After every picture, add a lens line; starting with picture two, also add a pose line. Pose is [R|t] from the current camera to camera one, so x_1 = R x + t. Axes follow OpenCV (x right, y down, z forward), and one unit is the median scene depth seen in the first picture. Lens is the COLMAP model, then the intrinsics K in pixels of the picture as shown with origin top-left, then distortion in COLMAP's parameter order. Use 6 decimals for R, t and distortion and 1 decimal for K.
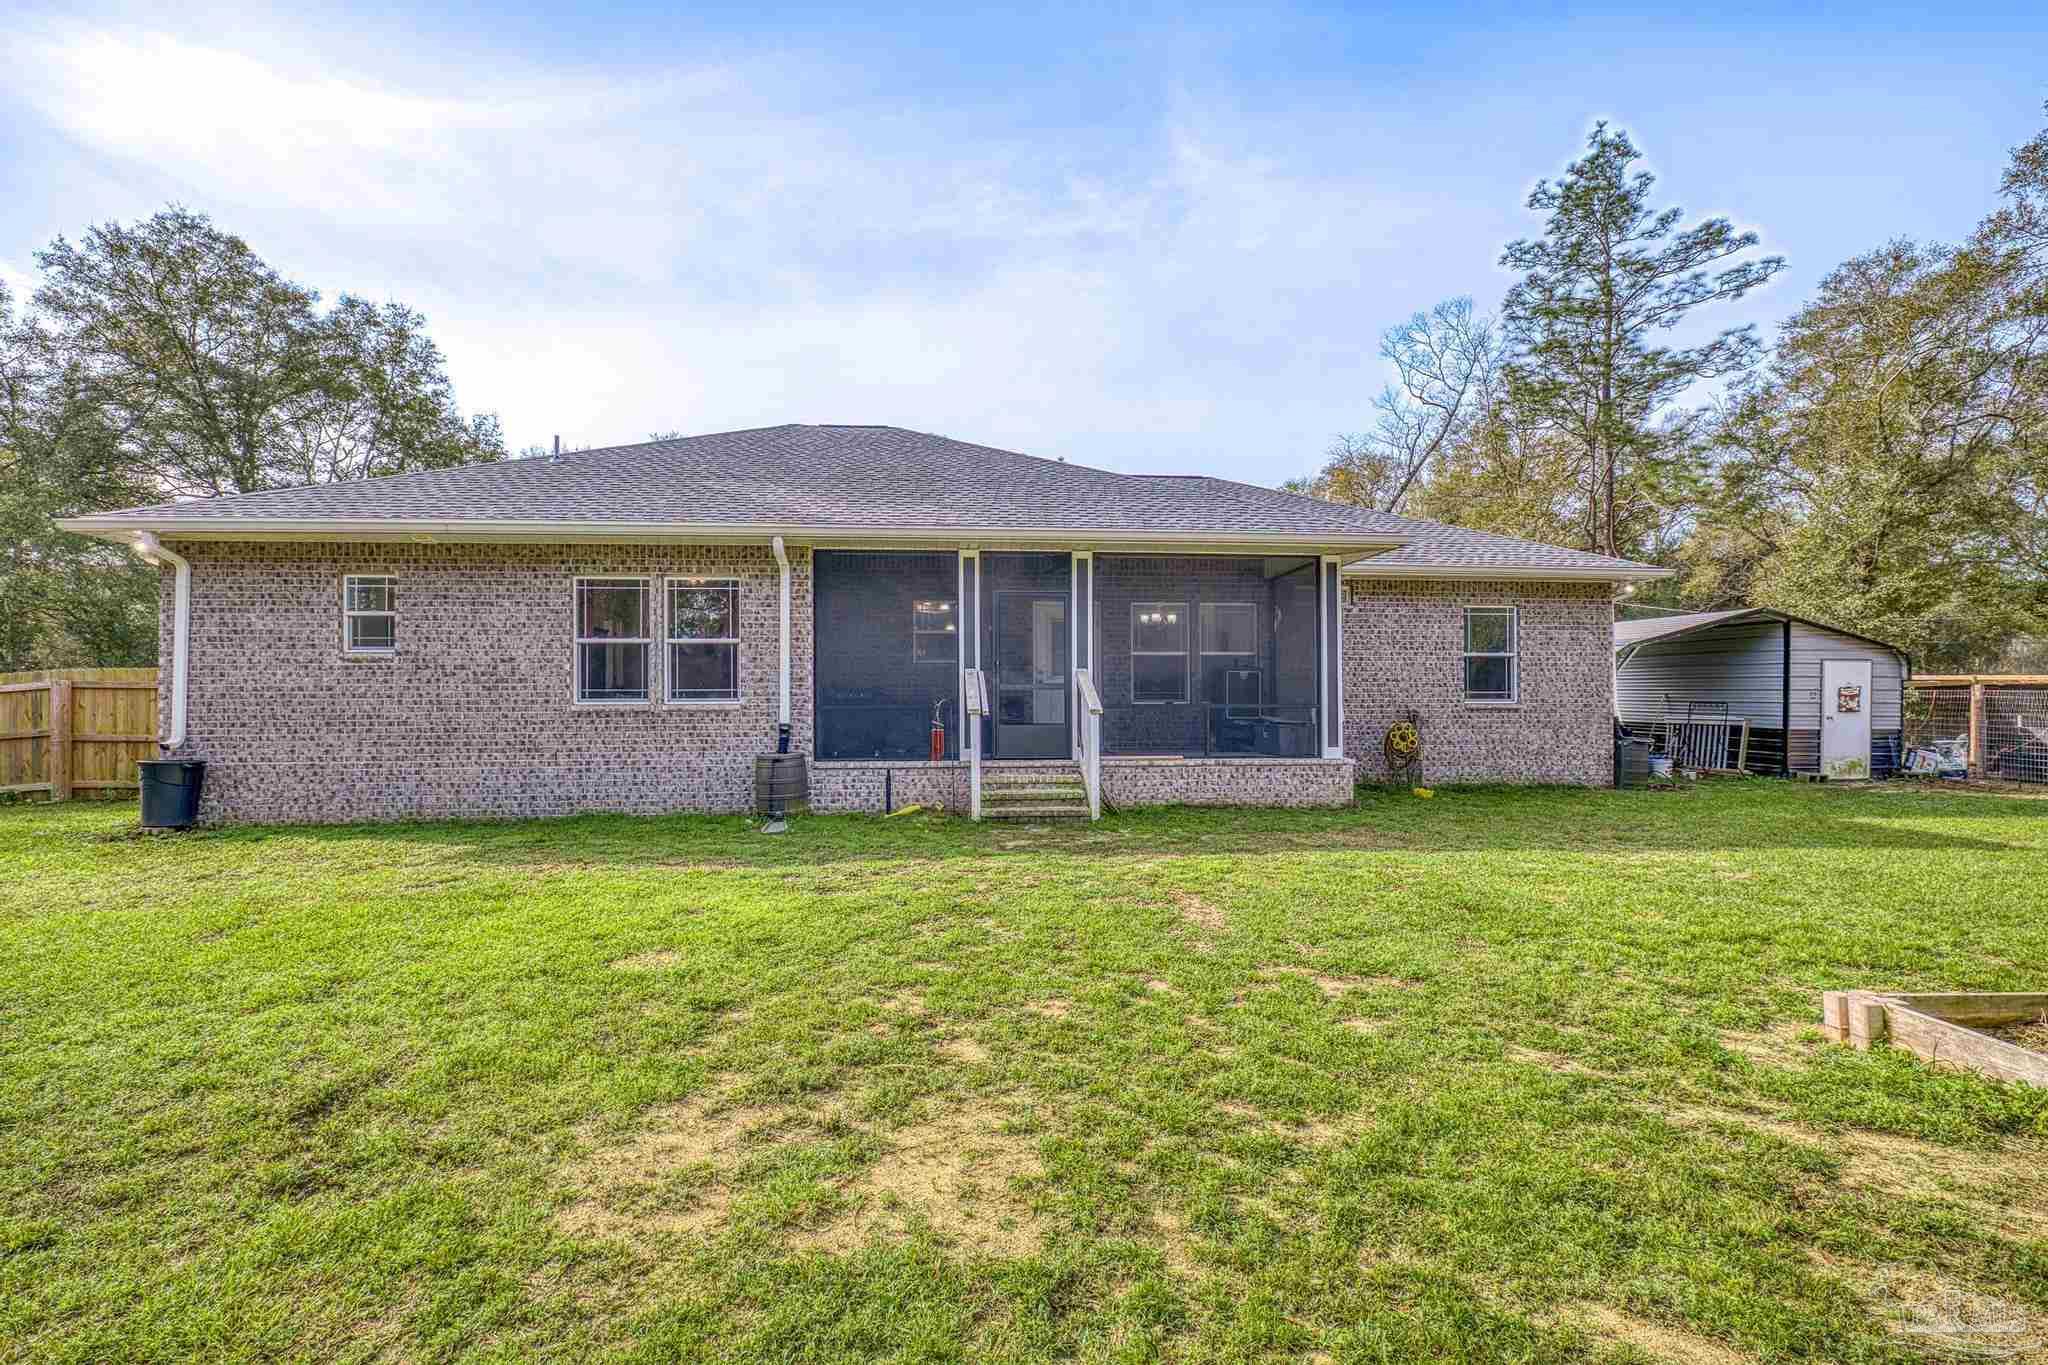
lens RADIAL K [[883.3, 0, 1011.4], [0, 883.3, 698.0], [0, 0, 1]] dist [0.002362, 0.001052]
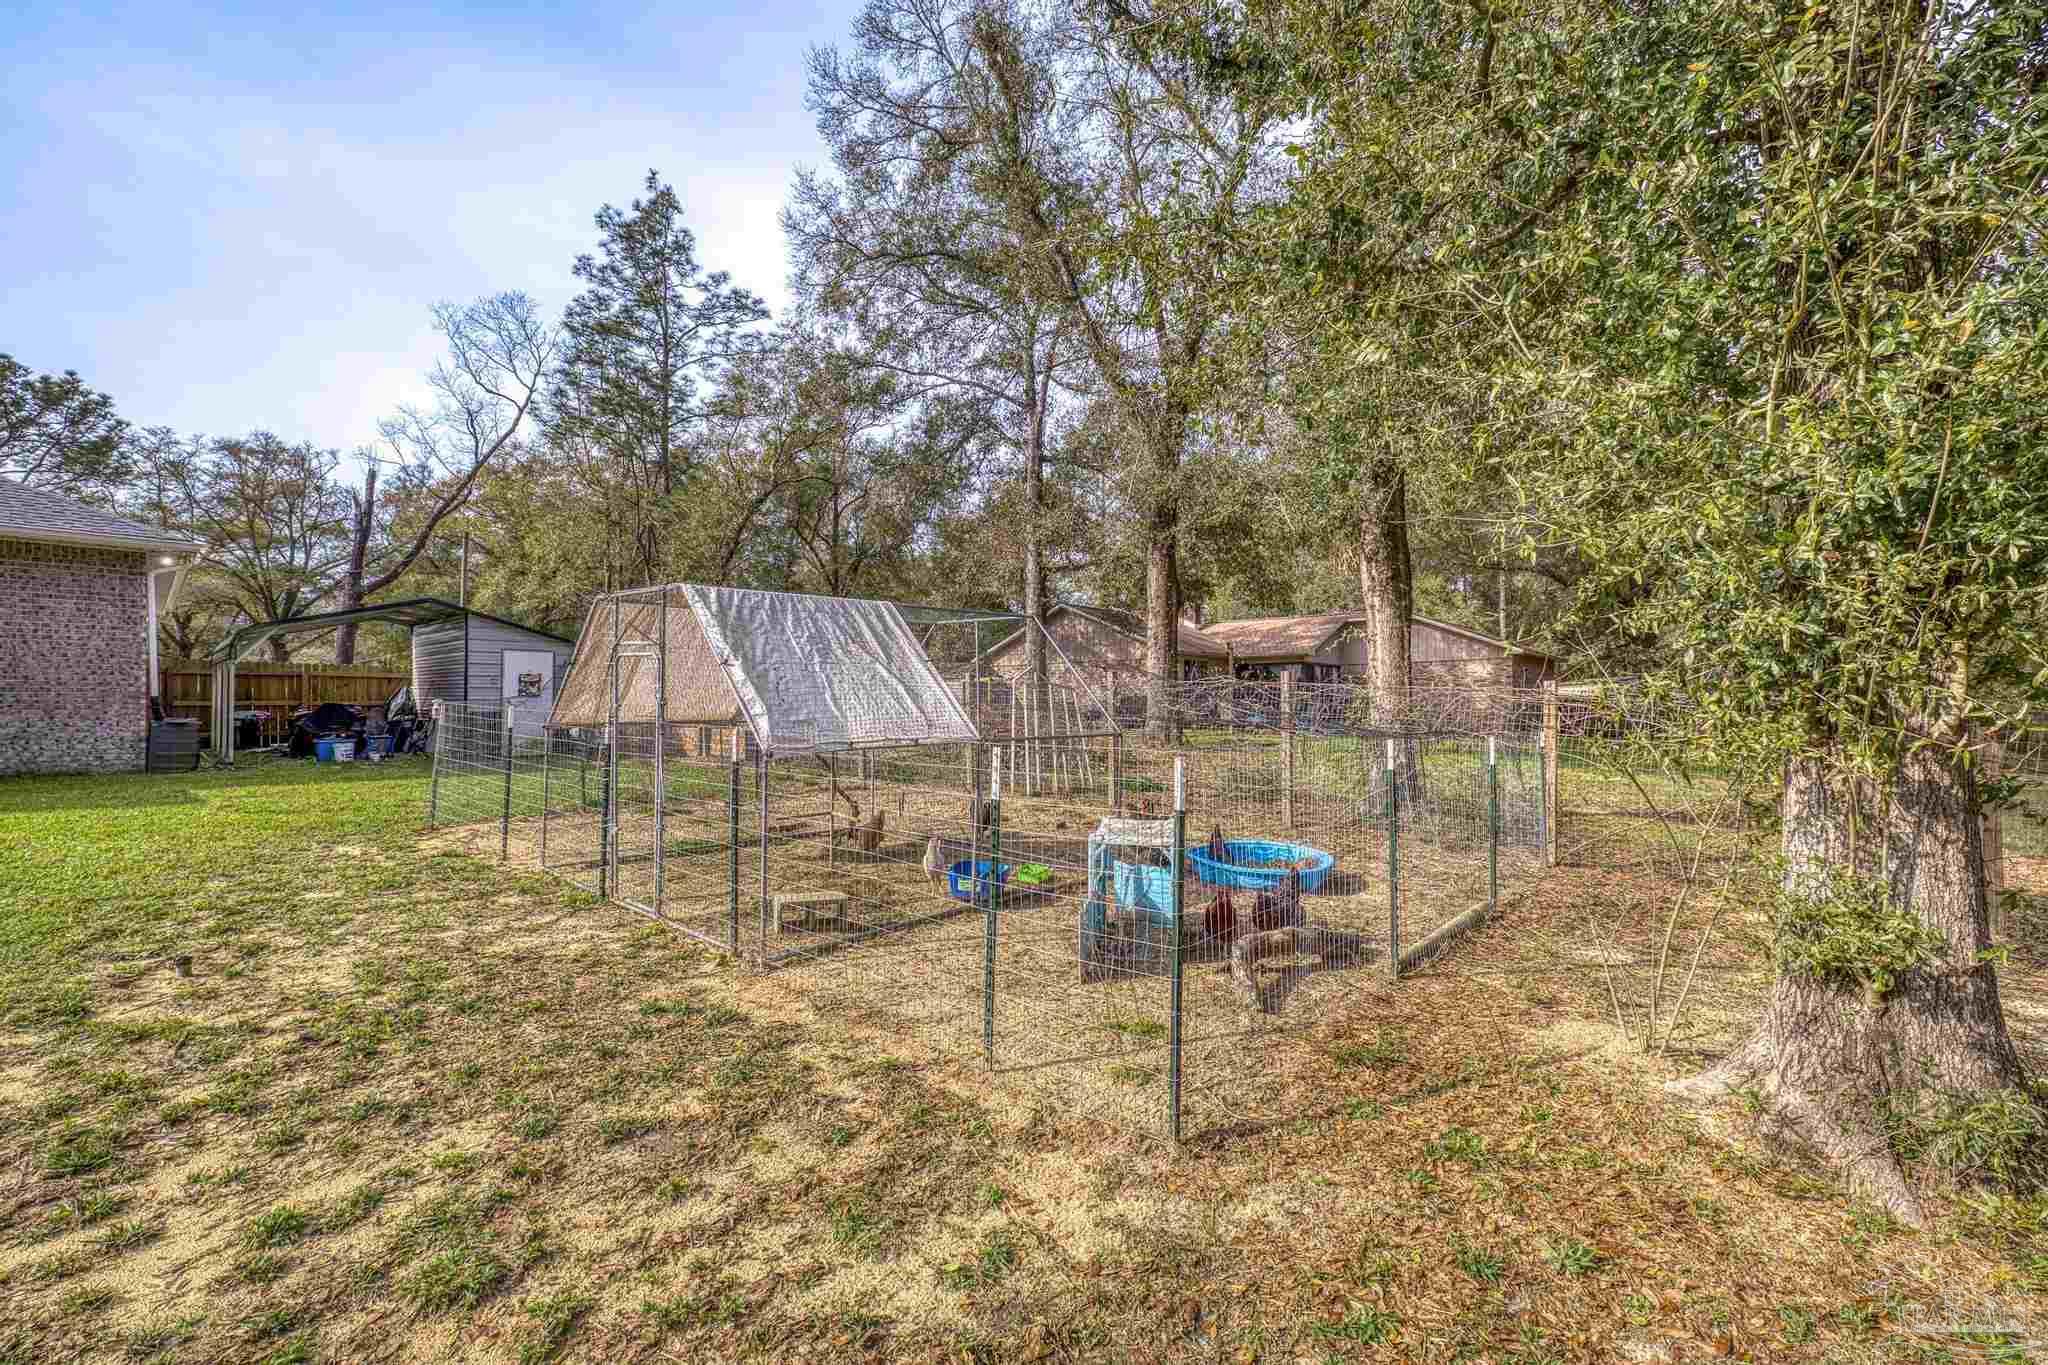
lens RADIAL K [[883.3, 0, 1010.0], [0, 883.3, 697.6], [0, 0, 1]] dist [0.002362, 0.001052]
pose [[0.766060, 0.006401, 0.642737, 0.693529], [-0.000802, 0.999959, -0.009001, 0.026878], [-0.642769, 0.006380, 0.766034, -0.268654]]
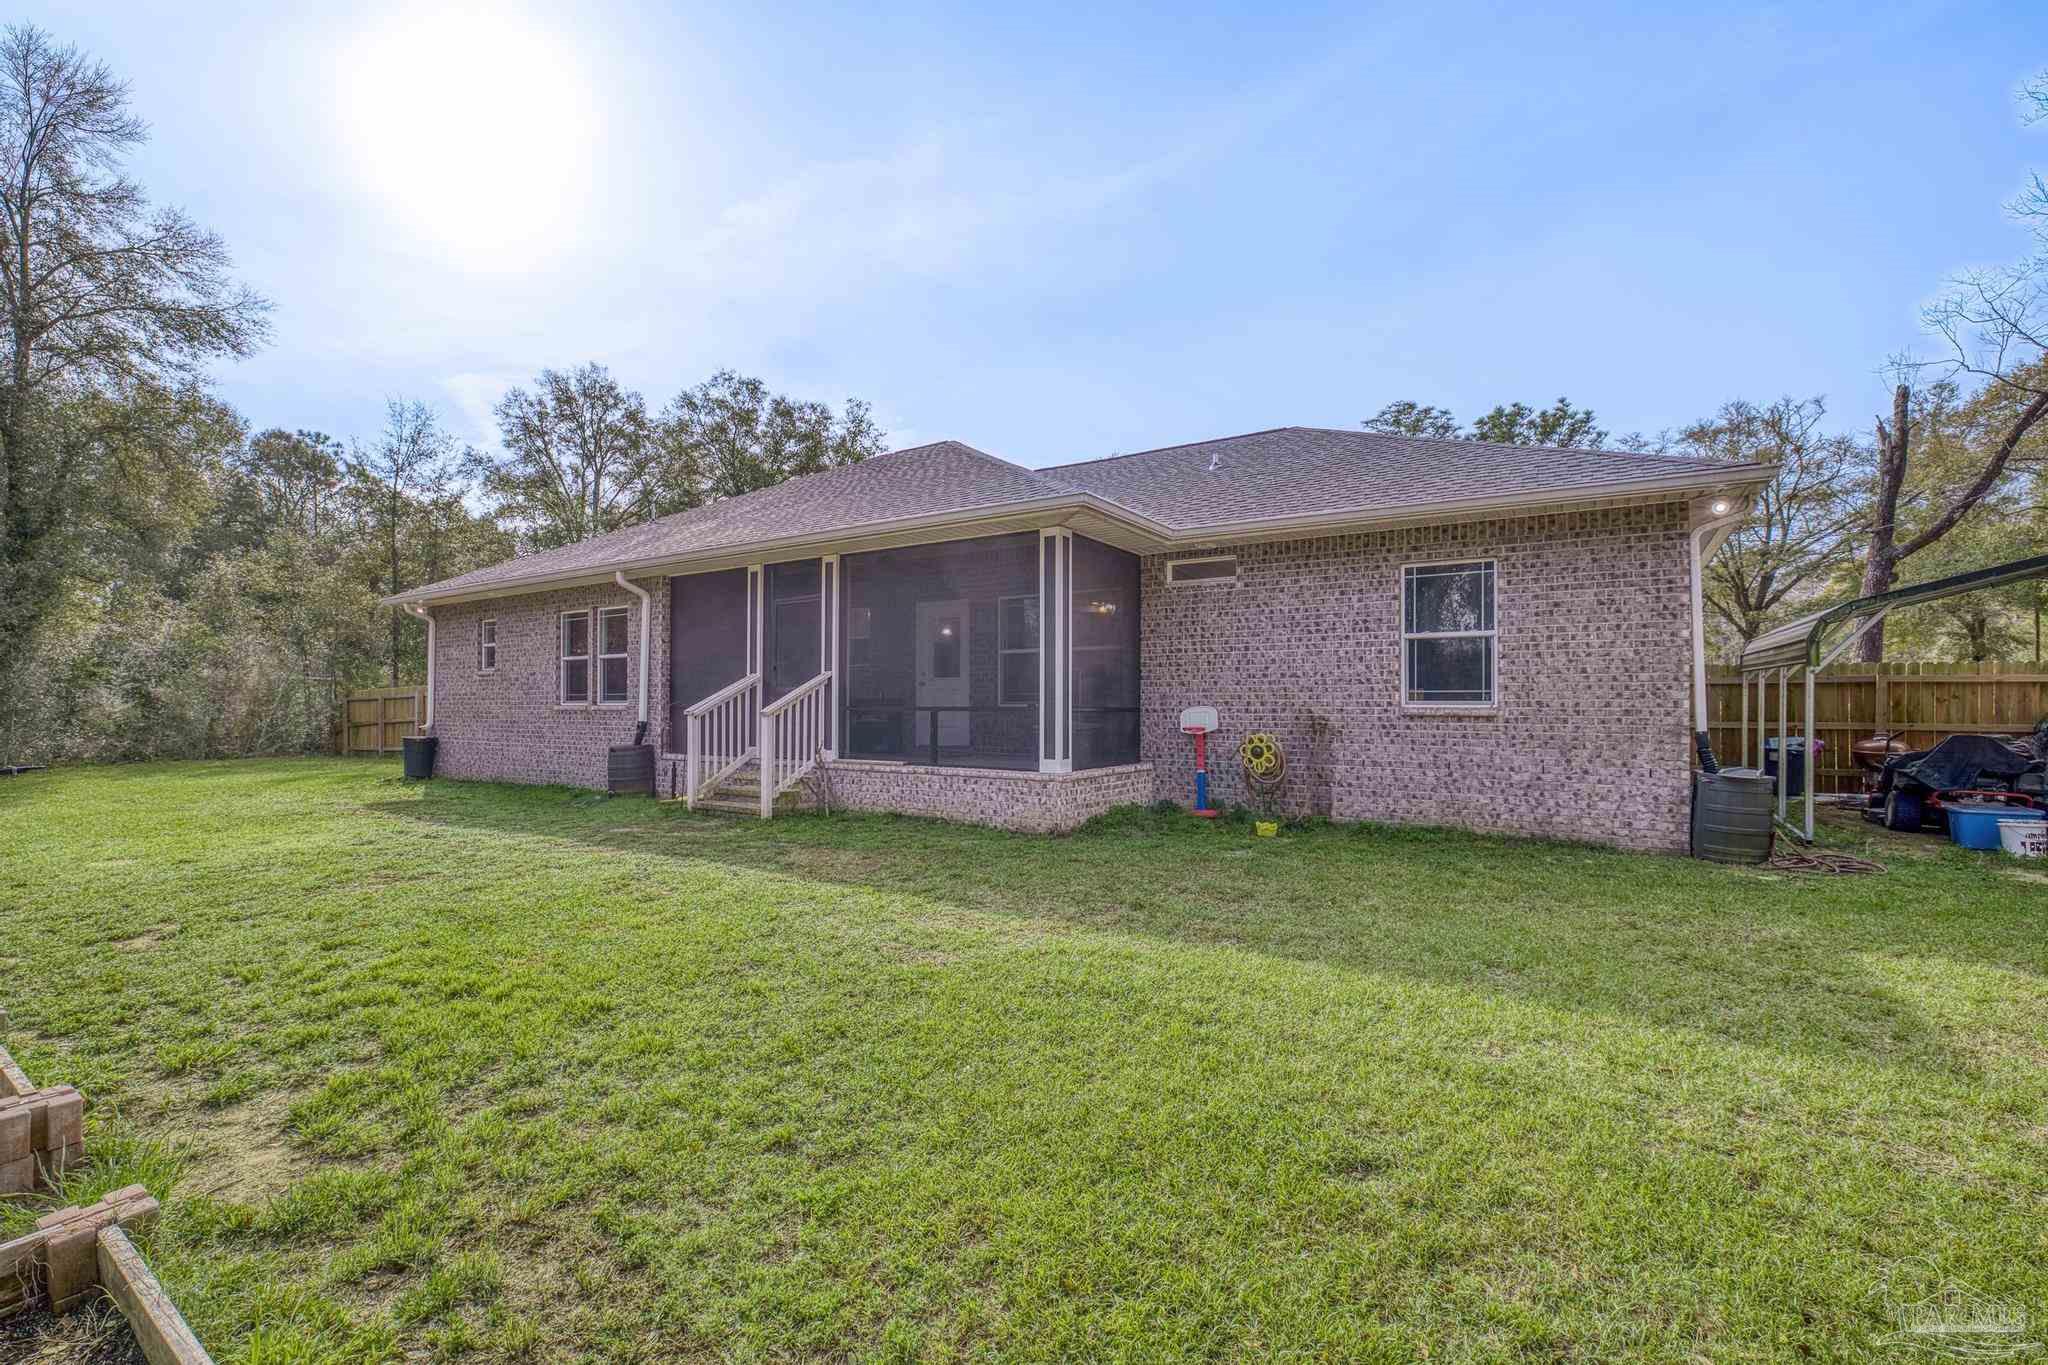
lens RADIAL K [[883.3, 0, 1011.9], [0, 883.3, 700.8], [0, 0, 1]] dist [0.002362, 0.001052]
pose [[0.784478, 0.000643, -0.620157, 0.616494], [0.000693, 0.999998, 0.001913, -0.000662], [0.620157, -0.001931, 0.784476, 0.240198]]
